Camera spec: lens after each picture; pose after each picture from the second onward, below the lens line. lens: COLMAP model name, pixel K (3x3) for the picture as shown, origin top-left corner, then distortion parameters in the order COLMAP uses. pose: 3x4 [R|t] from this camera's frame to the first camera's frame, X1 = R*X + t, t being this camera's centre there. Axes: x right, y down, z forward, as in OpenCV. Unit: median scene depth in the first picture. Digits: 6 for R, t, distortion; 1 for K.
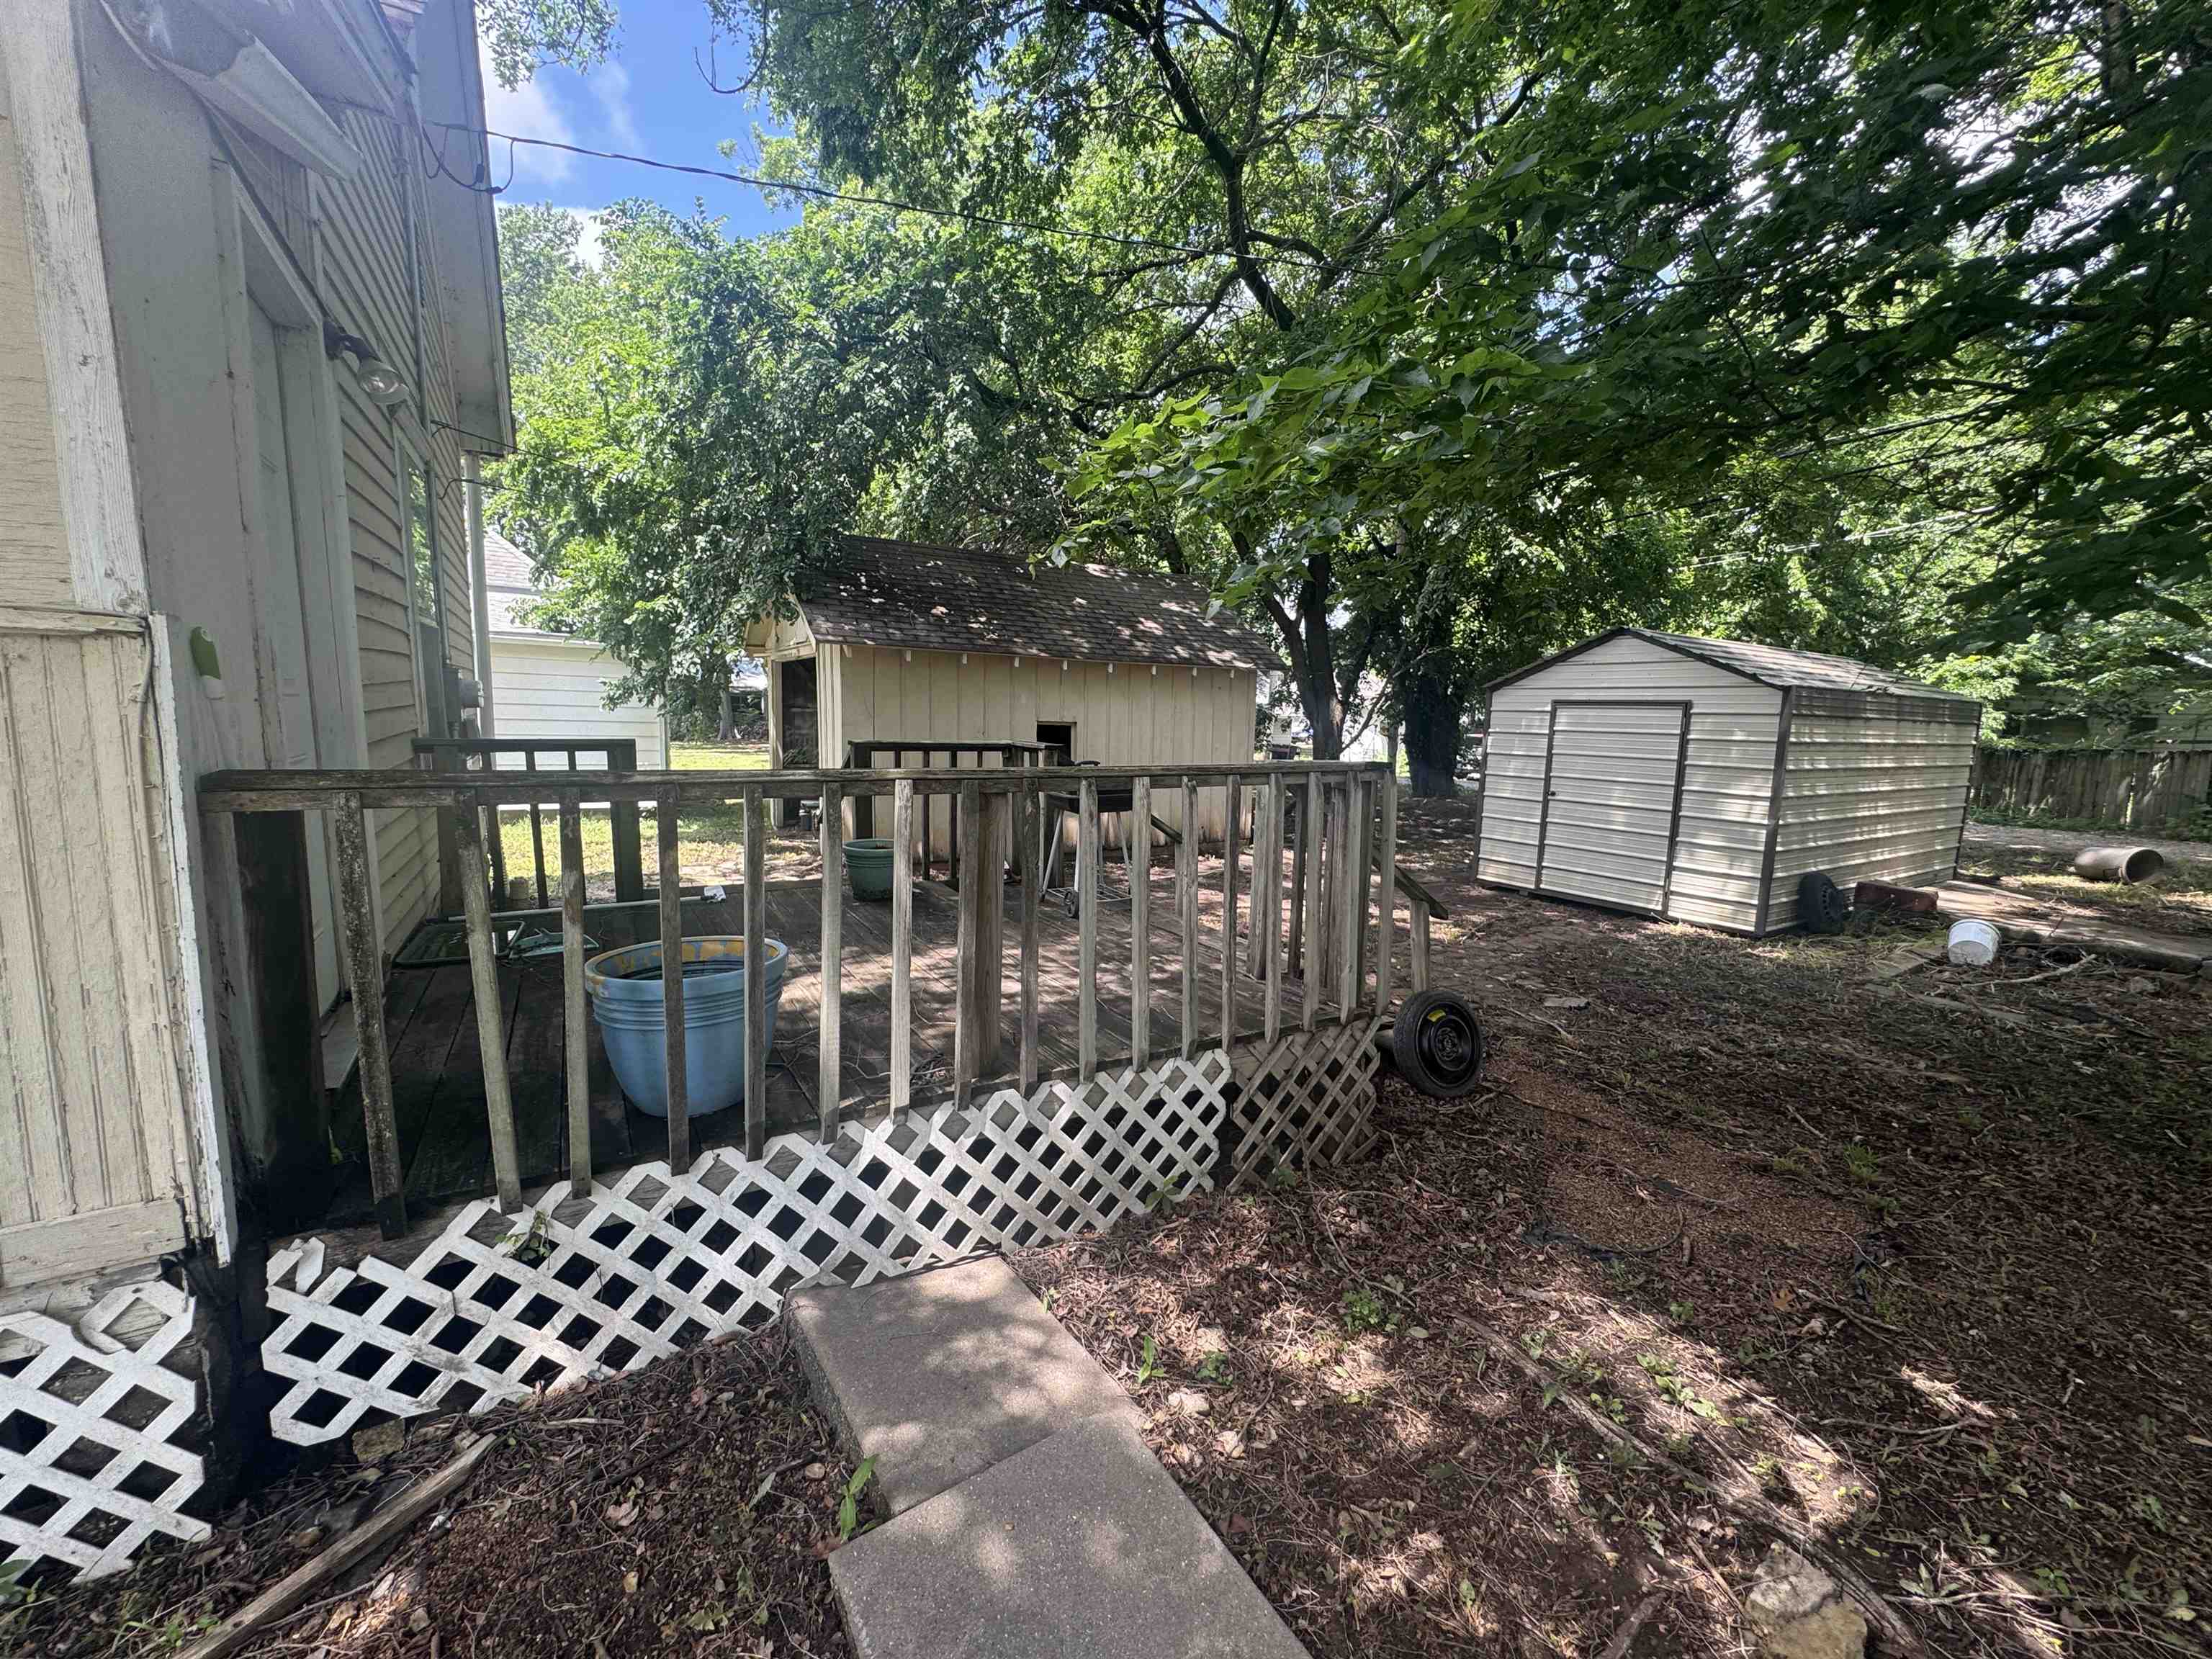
lens RADIAL K [[886.2, 0, 1104.9], [0, 886.2, 826.2], [0, 0, 1]] dist [-0.006742, 0.001393]
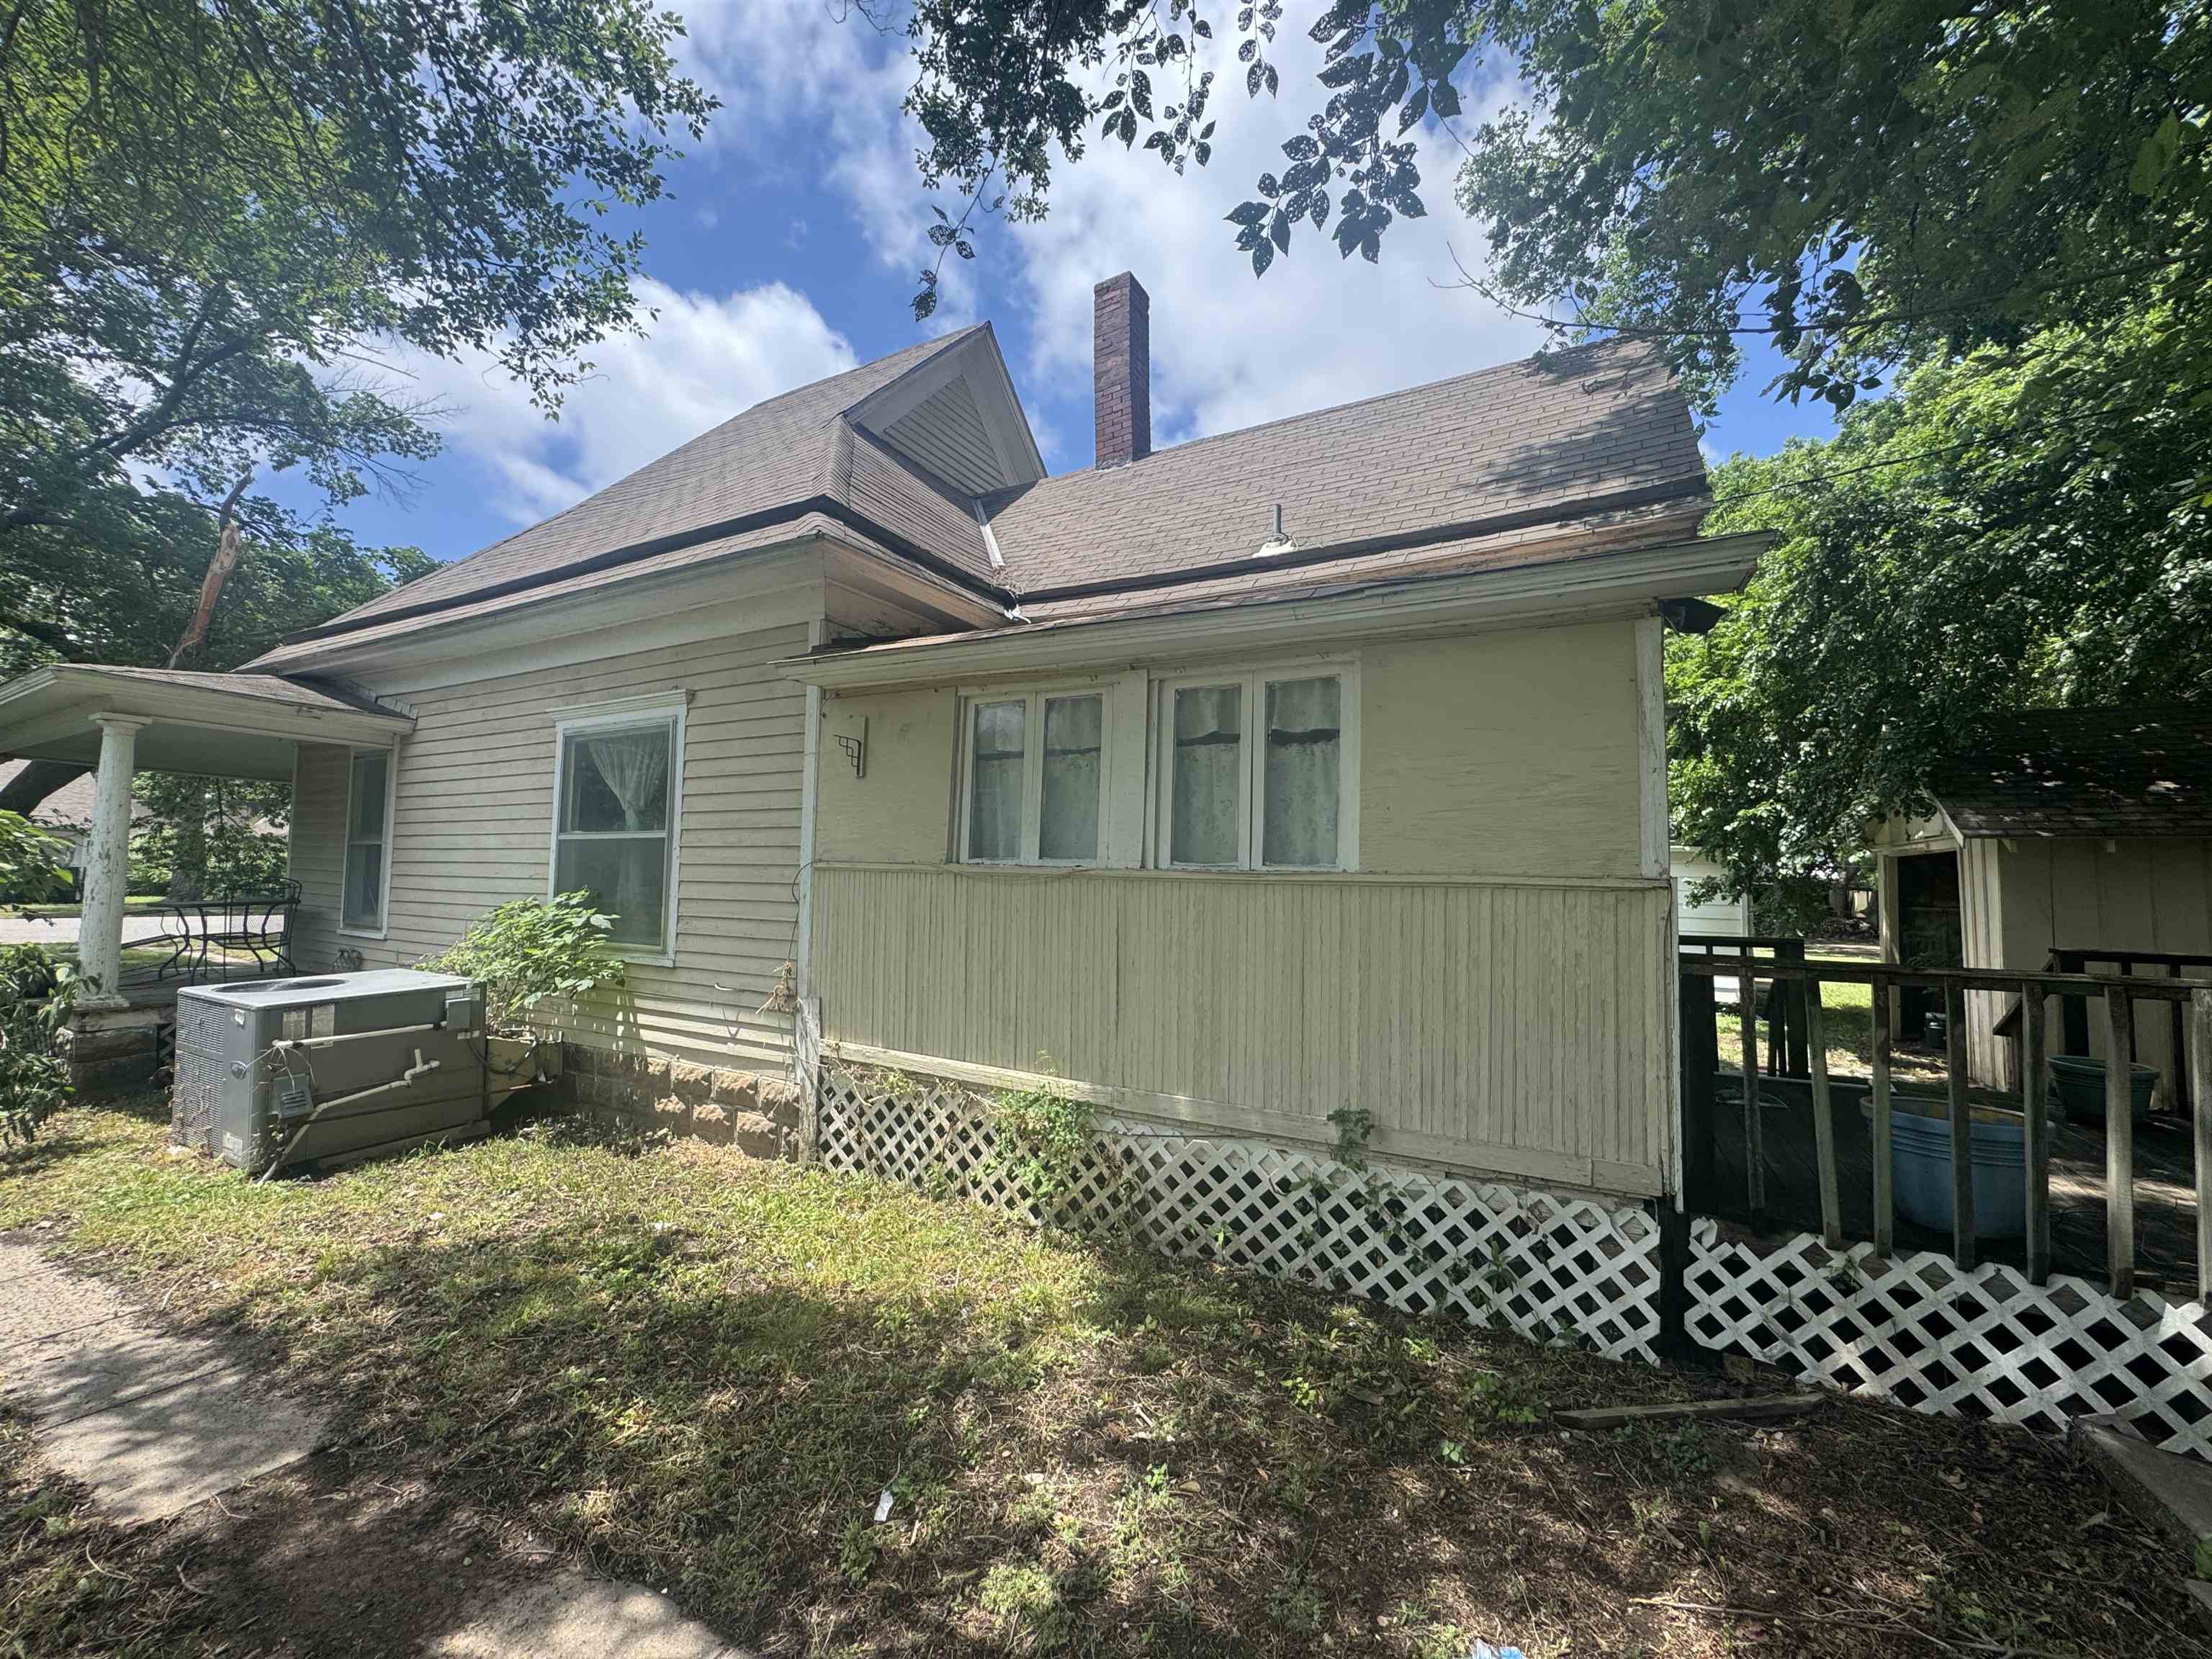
lens RADIAL K [[886.2, 0, 1099.2], [0, 886.2, 829.5], [0, 0, 1]] dist [-0.006742, 0.001393]
pose [[0.501409, -0.067987, -0.862535, 0.059036], [-0.115530, 0.982720, -0.144619, 0.082798], [0.857462, 0.172162, 0.484890, -0.911449]]
